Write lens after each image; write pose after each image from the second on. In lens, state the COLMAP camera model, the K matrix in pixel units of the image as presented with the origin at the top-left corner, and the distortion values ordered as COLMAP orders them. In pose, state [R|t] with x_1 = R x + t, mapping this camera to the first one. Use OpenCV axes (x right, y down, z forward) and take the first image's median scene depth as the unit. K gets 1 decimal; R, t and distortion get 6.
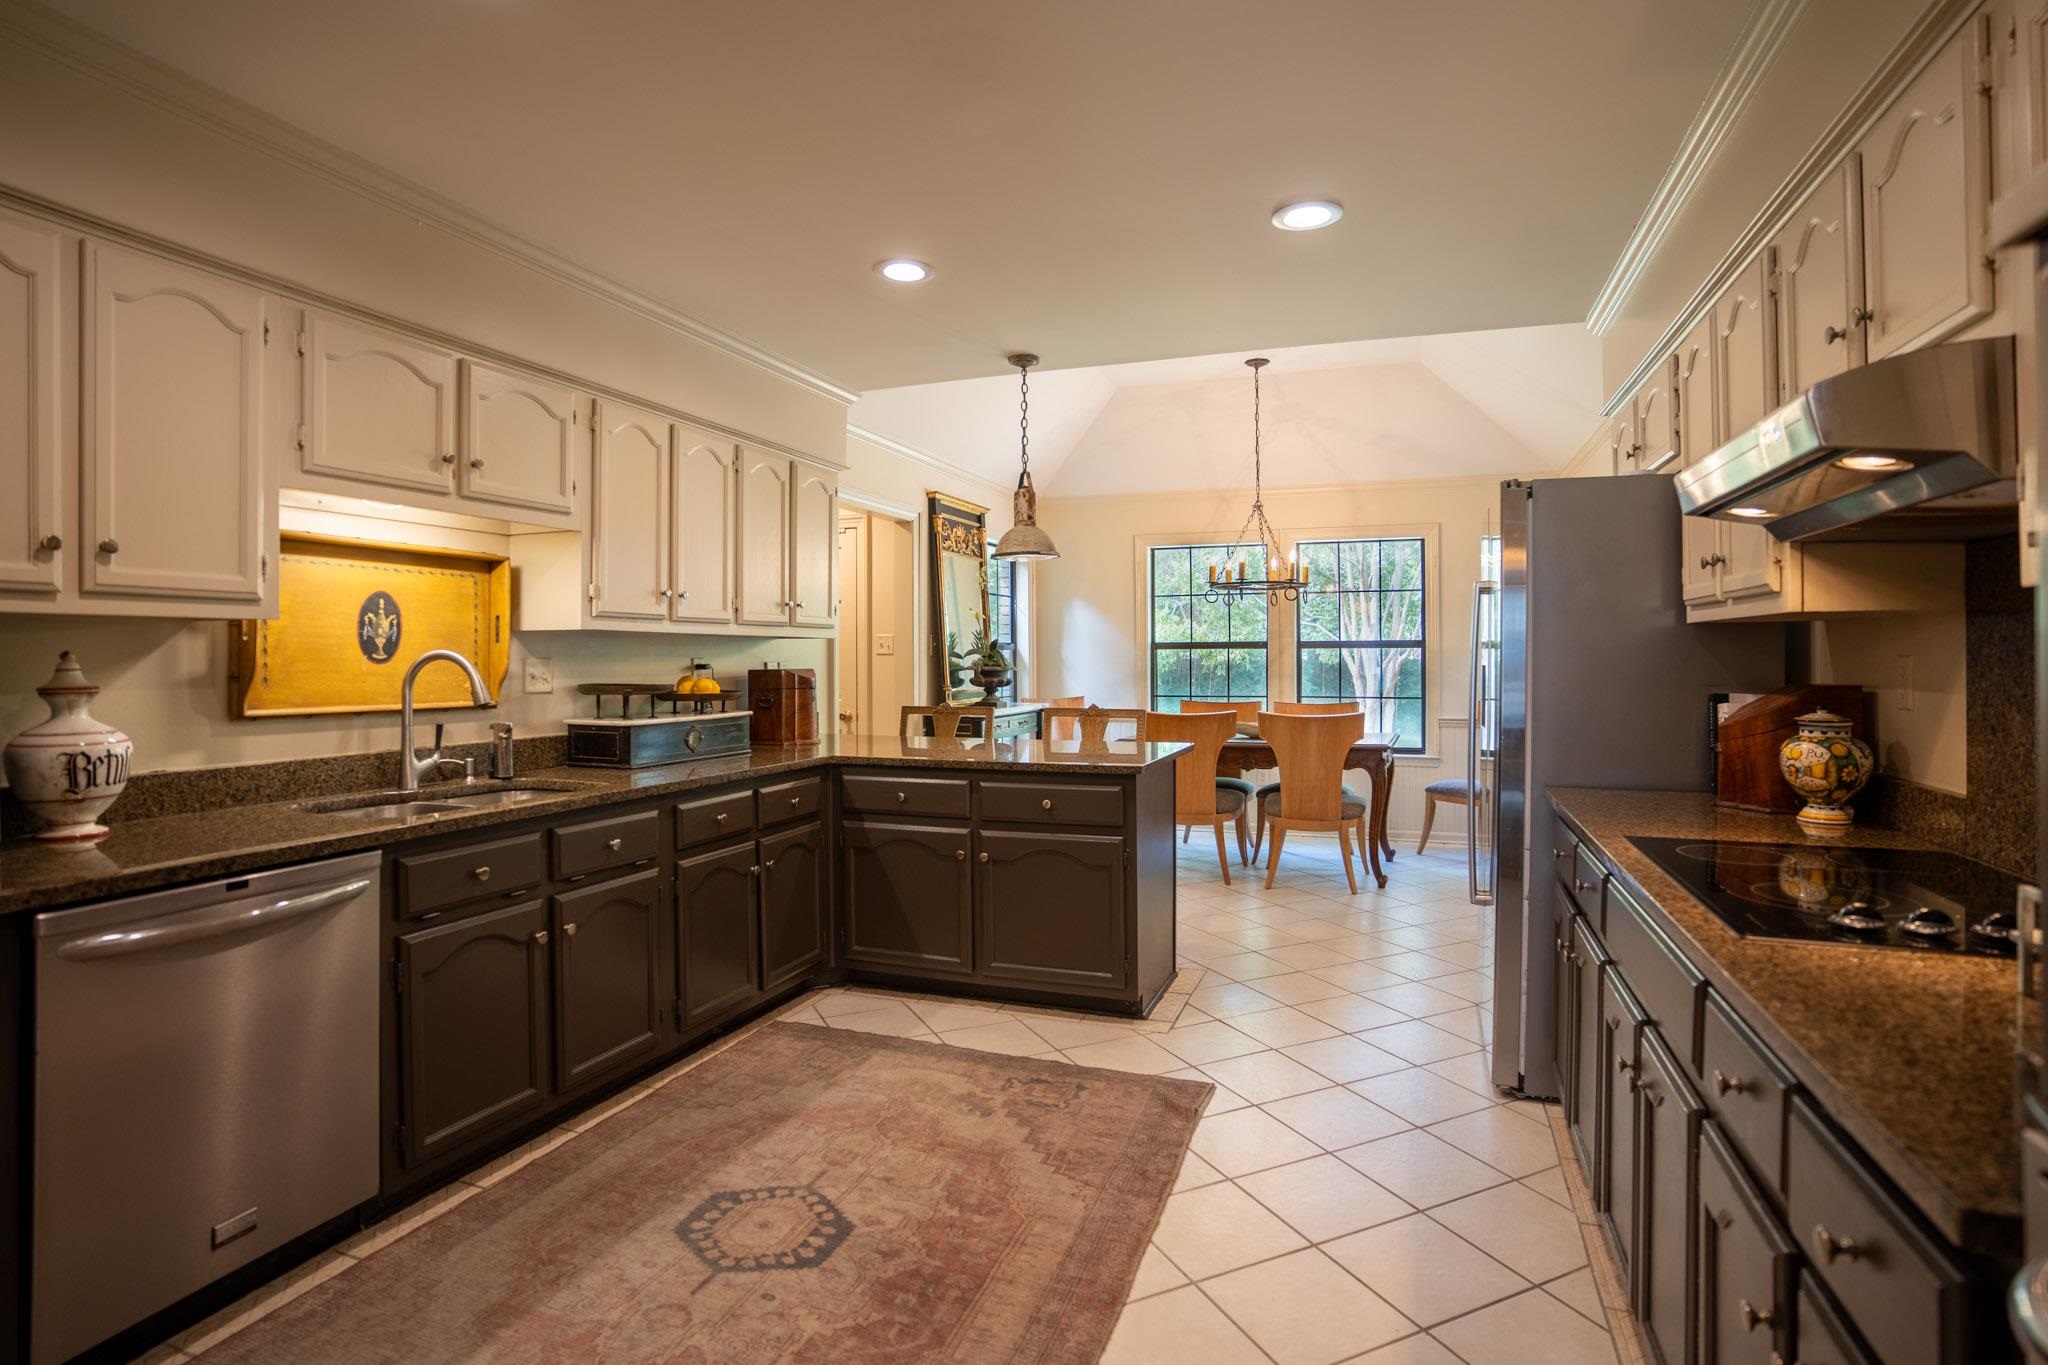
lens RADIAL K [[1049.6, 0, 1059.4], [0, 1049.6, 672.0], [0, 0, 1]] dist [-0.078467, 0.035651]
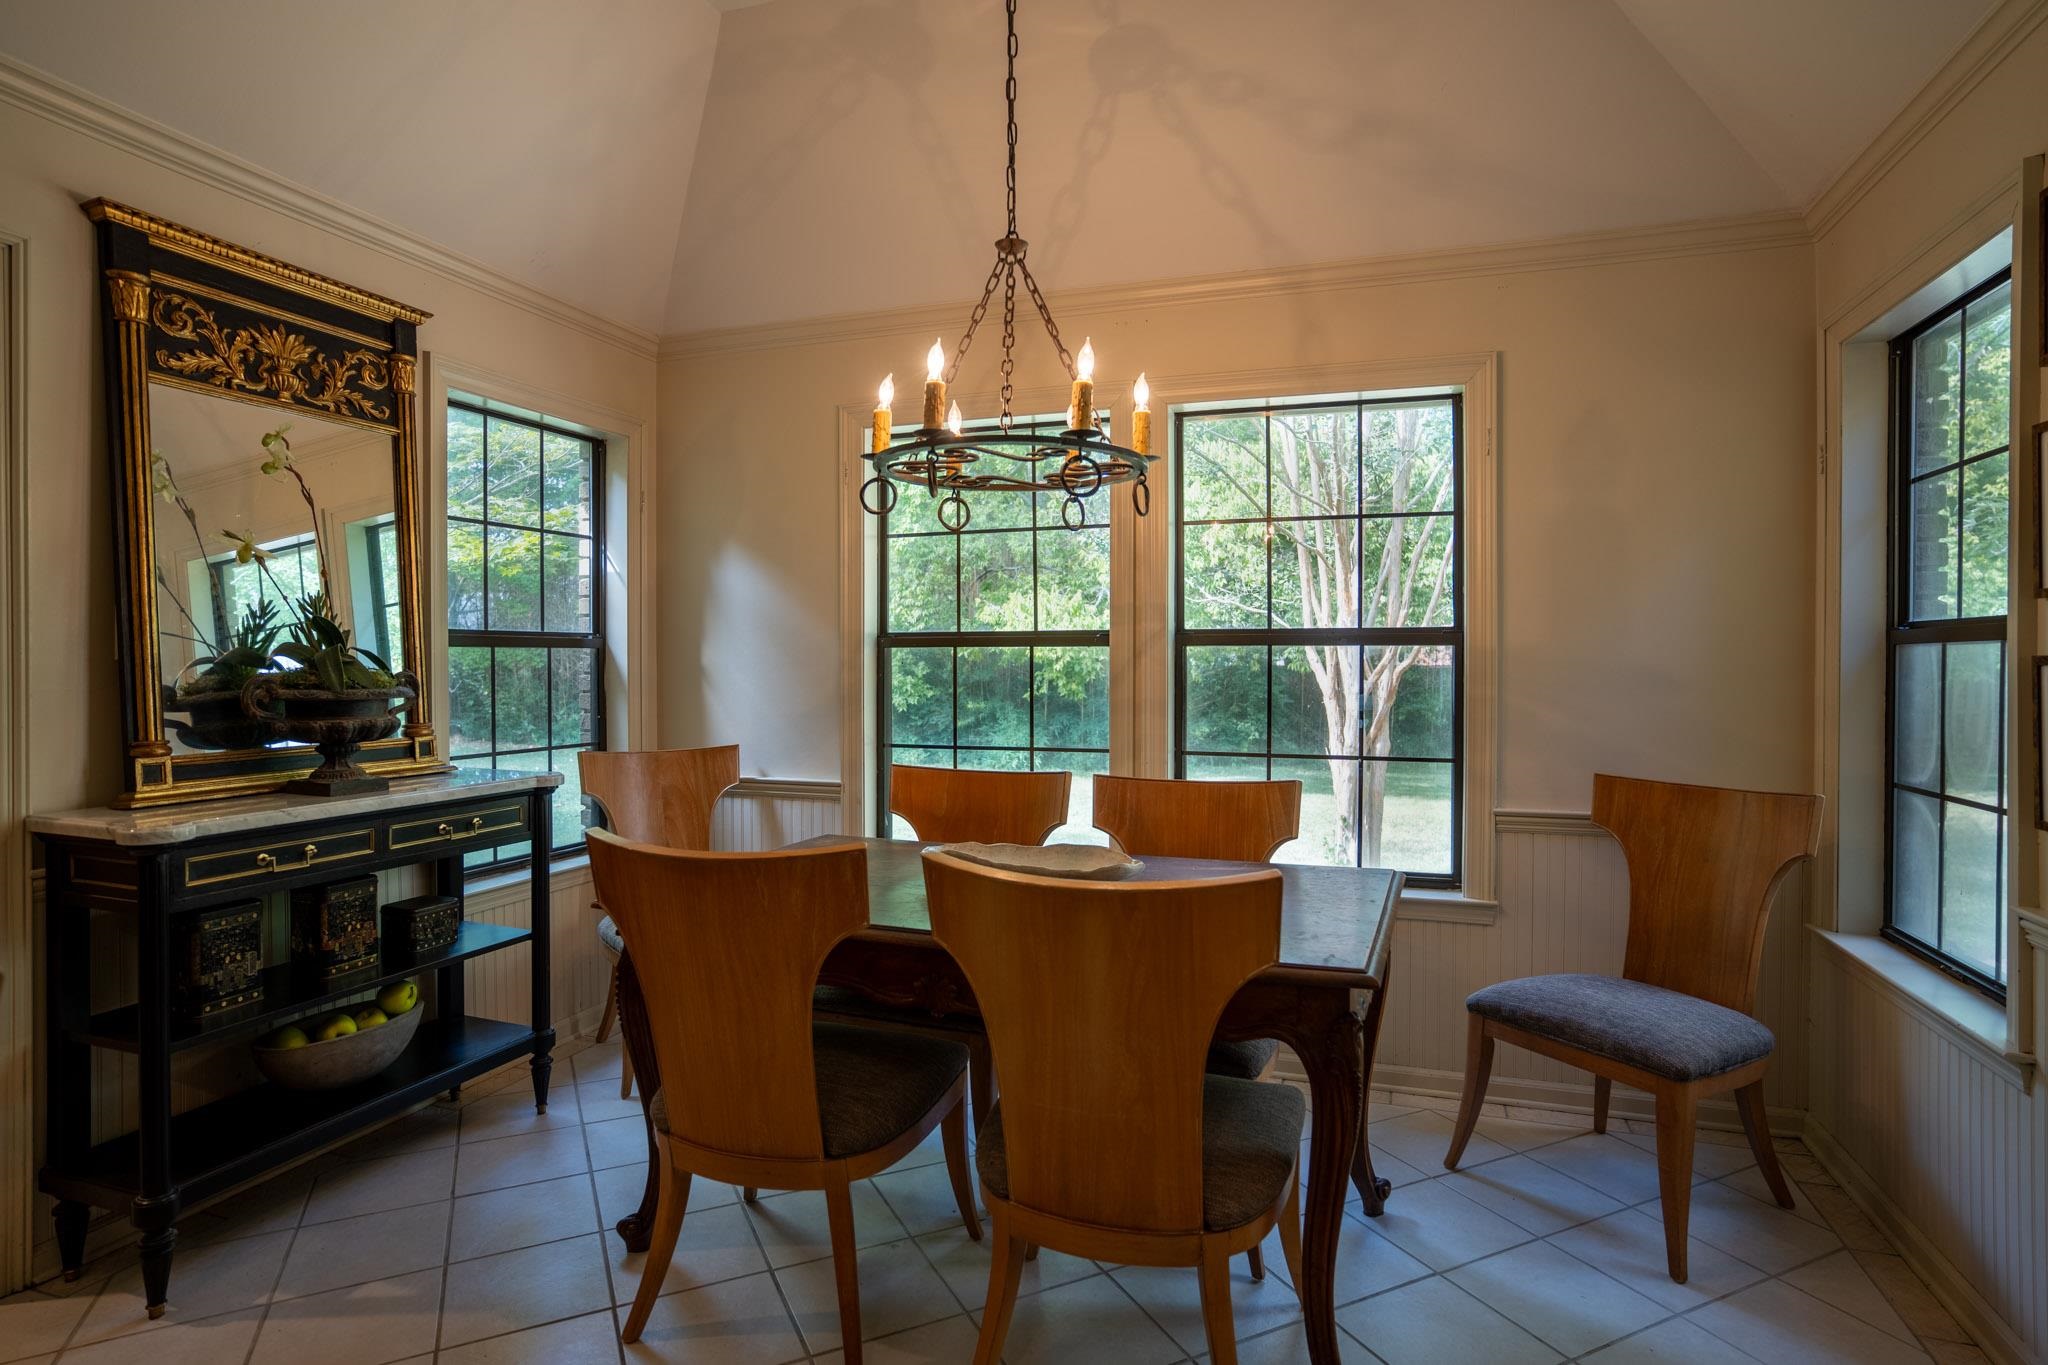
lens RADIAL K [[1131.7, 0, 1025.9], [0, 1131.7, 693.5], [0, 0, 1]] dist [-0.008594, -0.000173]
pose [[0.999994, 0.003233, -0.001405, 0.428299], [-0.003208, 0.999845, 0.017318, -0.026253], [0.001460, -0.017313, 0.999849, 1.331405]]
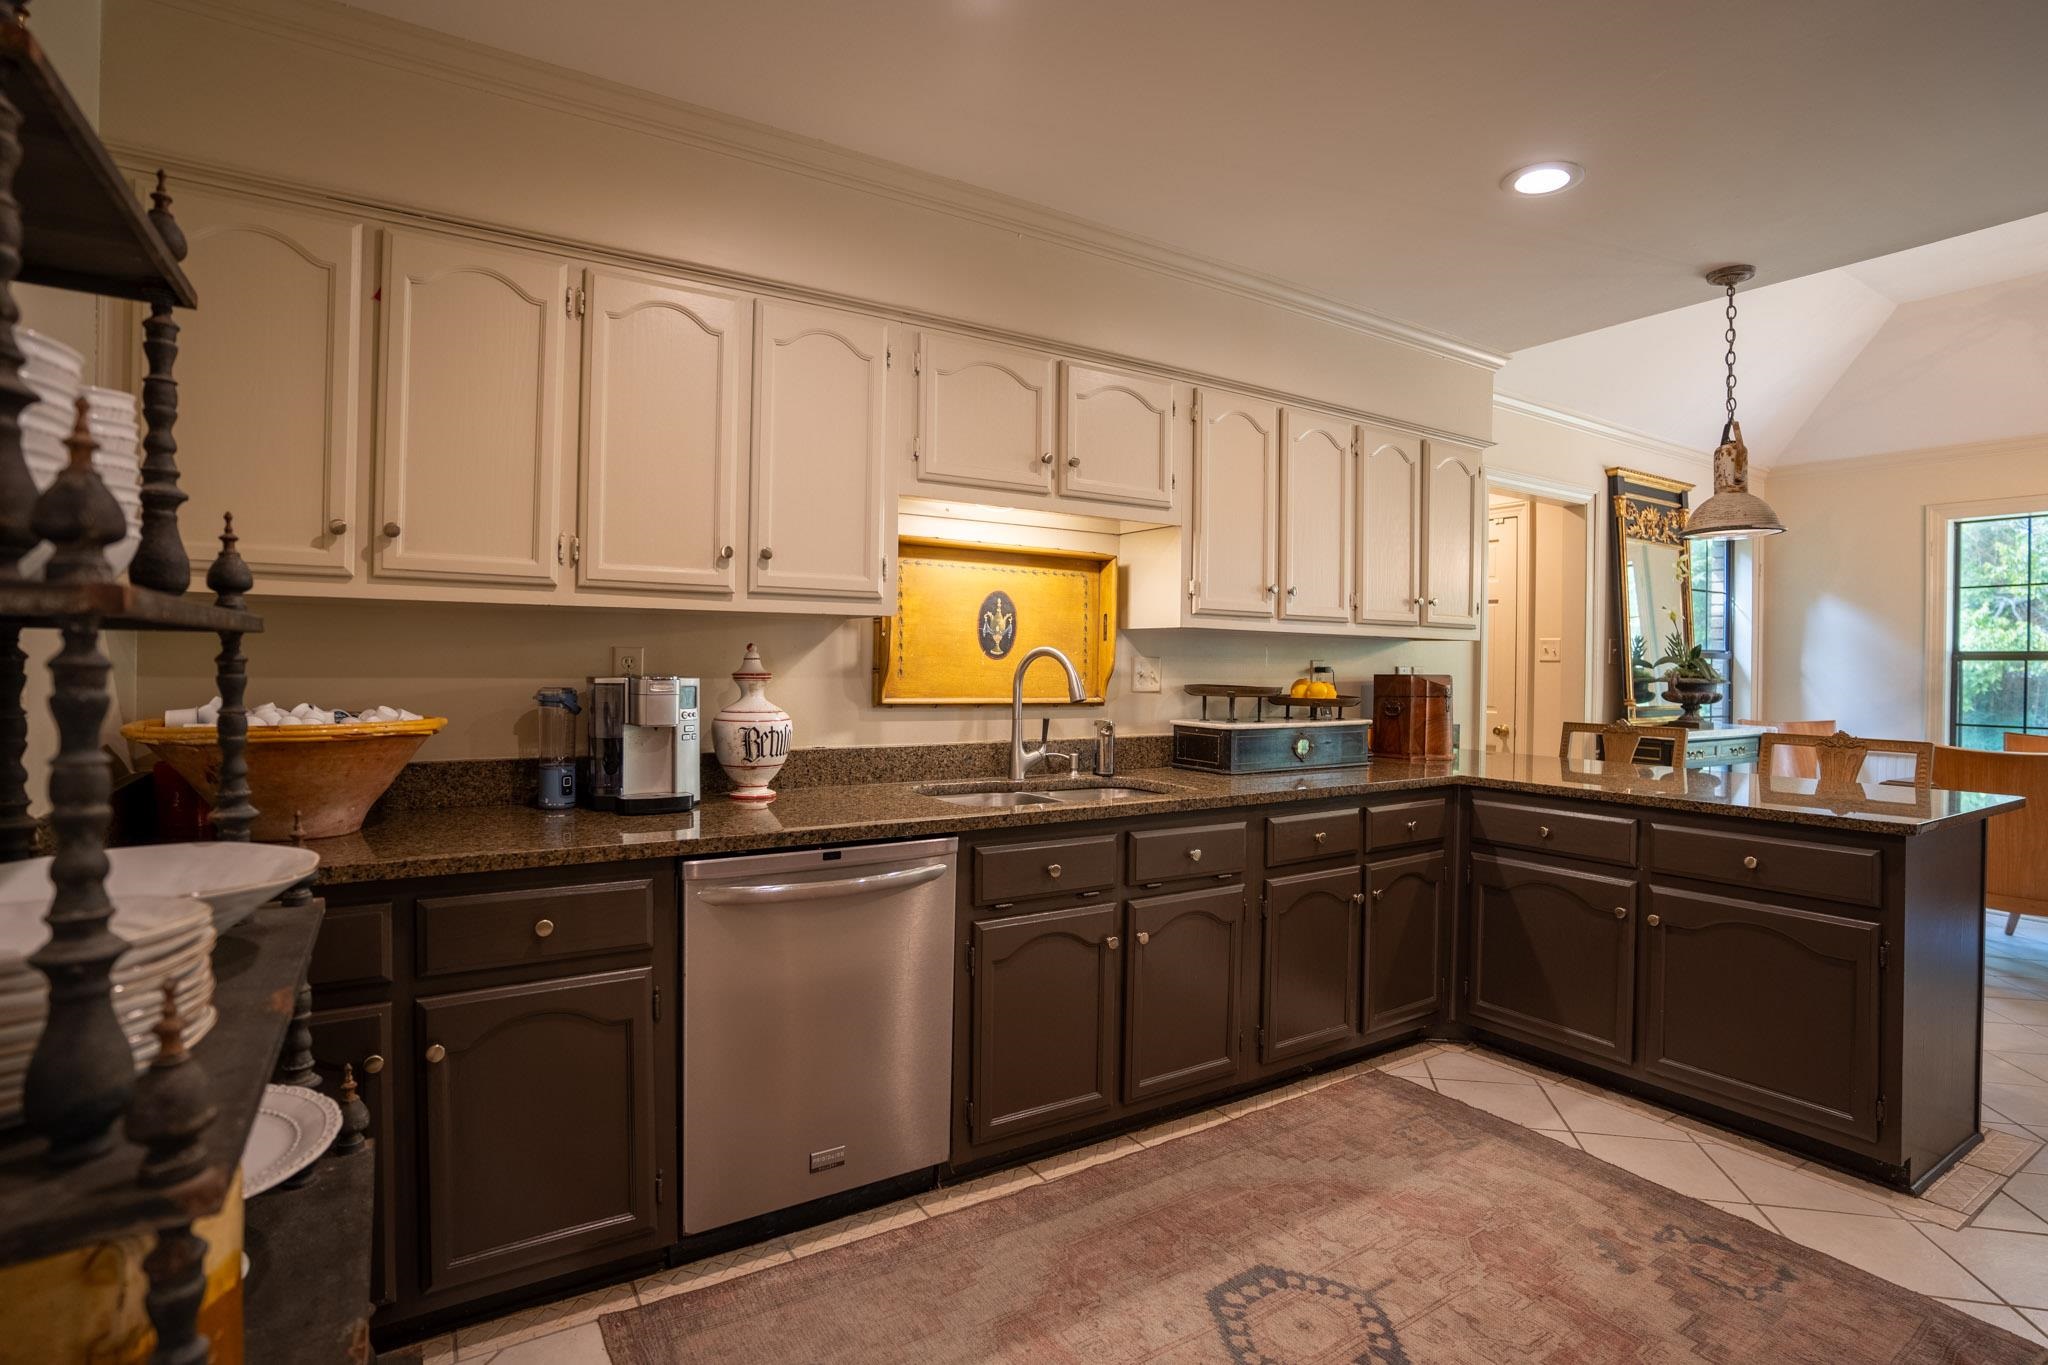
lens RADIAL K [[1049.6, 0, 1008.0], [0, 1049.6, 672.9], [0, 0, 1]] dist [-0.078467, 0.035651]
pose [[0.783993, 0.019527, -0.620463, 0.021497], [-0.023471, 0.999723, 0.001806, 0.003414], [0.620326, 0.013147, 0.784234, 0.127322]]
